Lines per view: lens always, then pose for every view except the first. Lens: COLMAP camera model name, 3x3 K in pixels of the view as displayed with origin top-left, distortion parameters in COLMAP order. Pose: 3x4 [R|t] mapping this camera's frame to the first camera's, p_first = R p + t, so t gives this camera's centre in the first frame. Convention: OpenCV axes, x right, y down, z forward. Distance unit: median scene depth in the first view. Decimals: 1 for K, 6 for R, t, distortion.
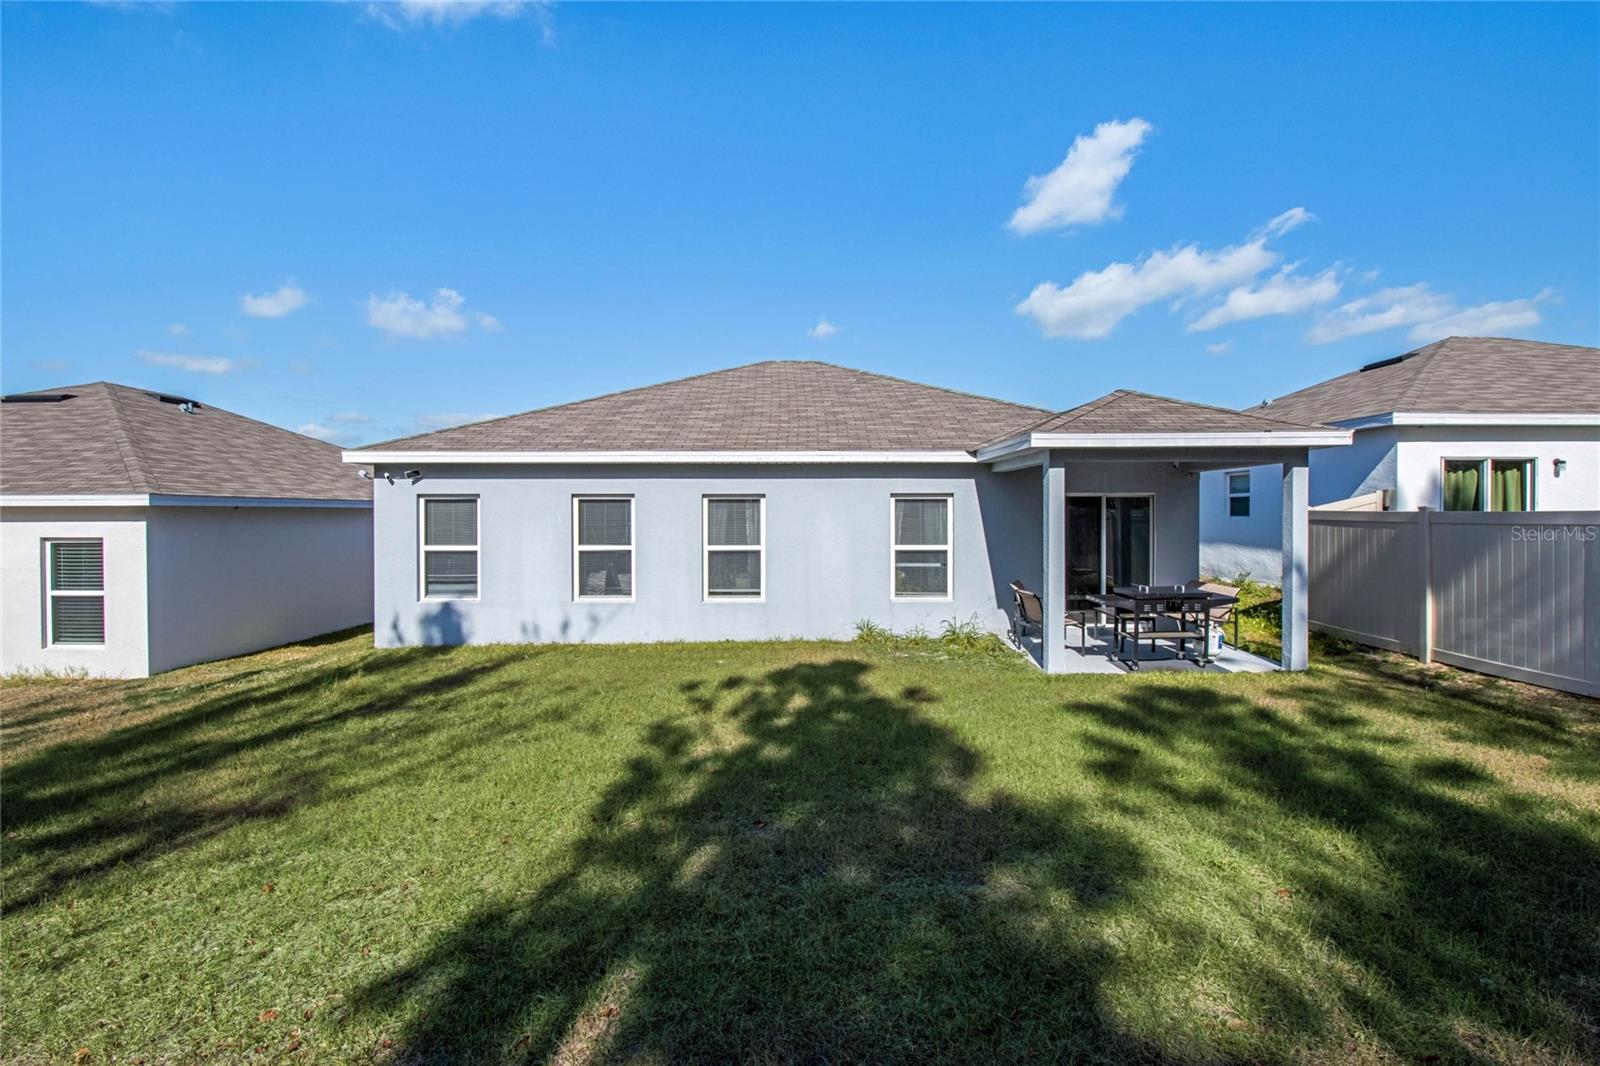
lens RADIAL K [[762.6, 0, 805.3], [0, 762.6, 523.6], [0, 0, 1]] dist [0.013820, -0.020179]
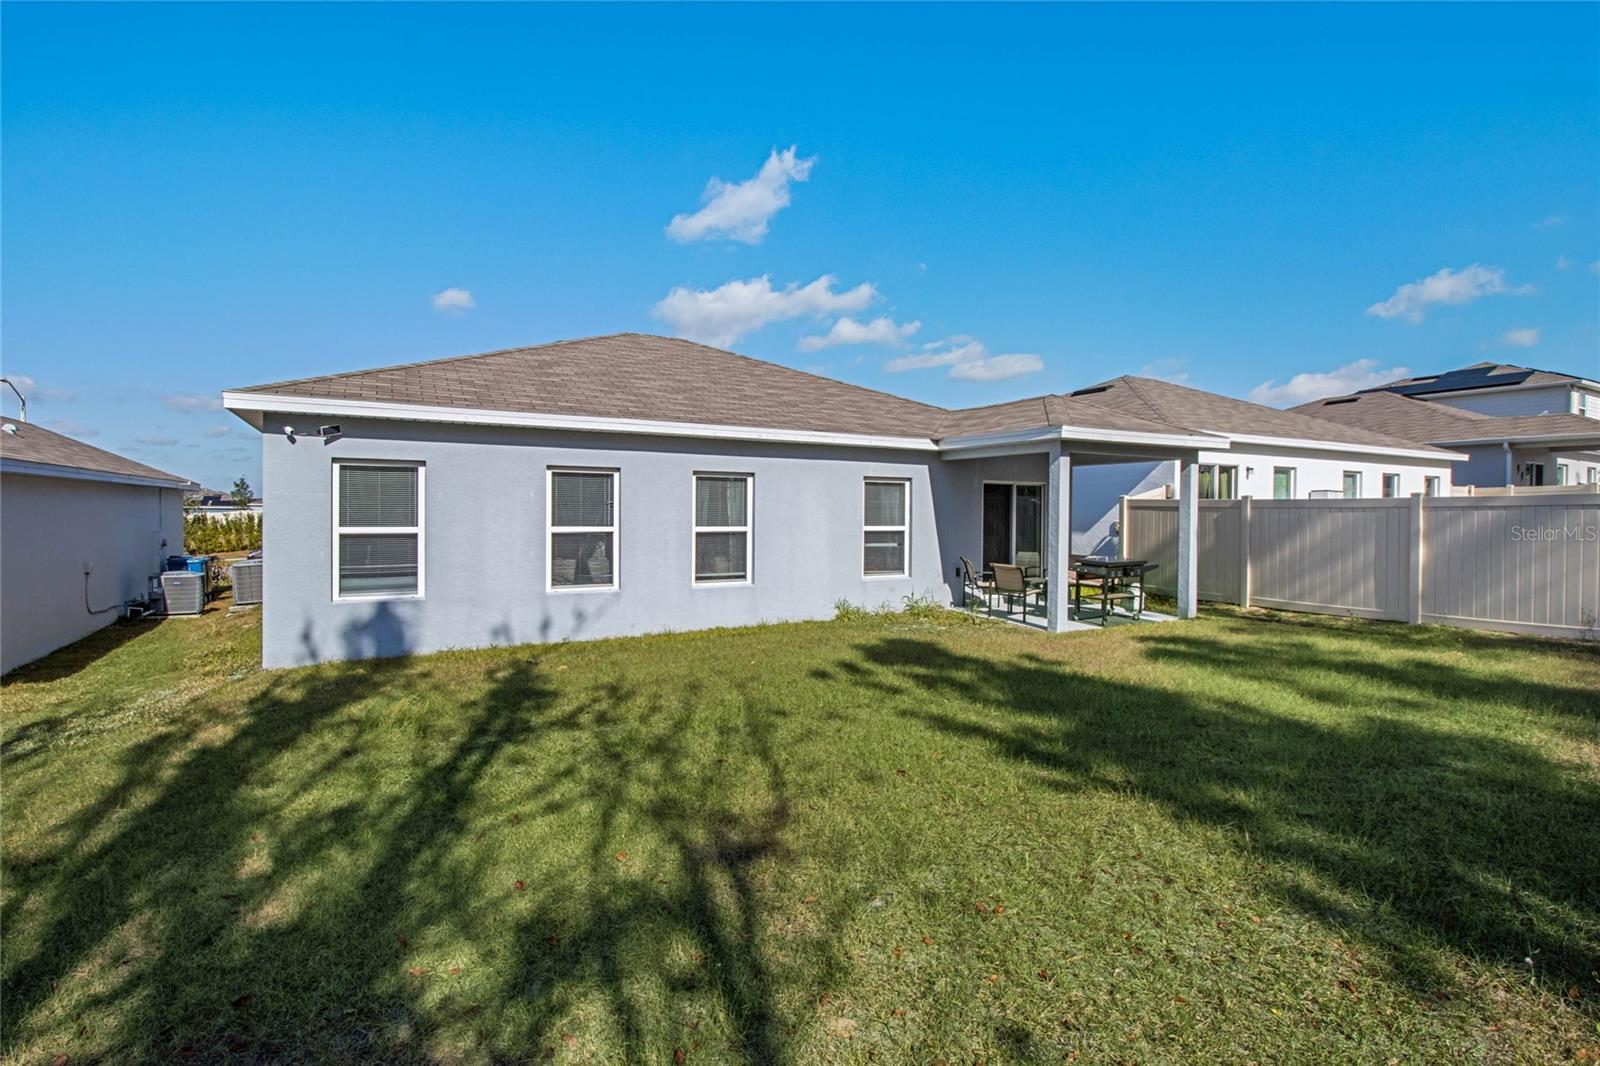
lens RADIAL K [[748.7, 0, 799.8], [0, 748.7, 522.9], [0, 0, 1]] dist [0.000998, -0.000160]
pose [[0.880483, 0.001162, 0.474077, -0.446722], [-0.003842, 0.999982, 0.004685, 0.019446], [-0.474063, -0.005946, 0.880471, 0.142213]]
